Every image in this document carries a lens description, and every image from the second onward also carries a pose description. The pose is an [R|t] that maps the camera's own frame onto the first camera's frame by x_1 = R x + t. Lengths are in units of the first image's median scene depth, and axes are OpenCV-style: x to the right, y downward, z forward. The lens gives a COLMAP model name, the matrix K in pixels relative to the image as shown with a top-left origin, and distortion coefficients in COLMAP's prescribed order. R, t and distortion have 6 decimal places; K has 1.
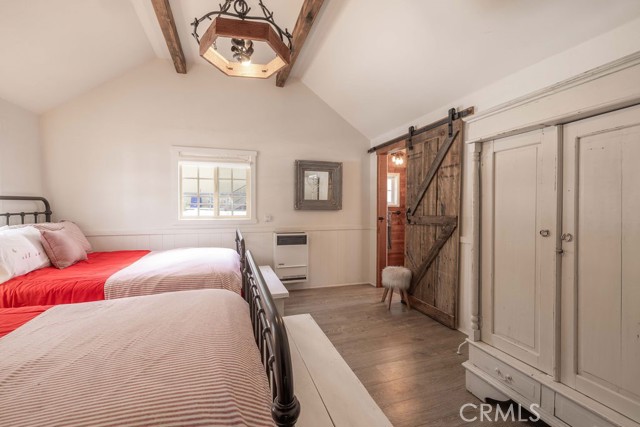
lens RADIAL K [[278.3, 0, 325.2], [0, 278.3, 211.8], [0, 0, 1]] dist [-0.001188, 0.001329]
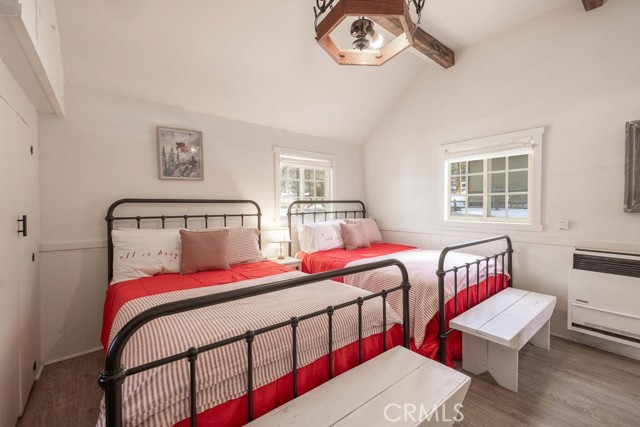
lens RADIAL K [[278.3, 0, 315.8], [0, 278.3, 212.6], [0, 0, 1]] dist [-0.001188, 0.001329]
pose [[0.334538, 0.018186, -0.942207, 0.257502], [-0.014692, 0.999793, 0.014081, -0.007014], [0.942268, 0.009132, 0.334736, 0.279905]]
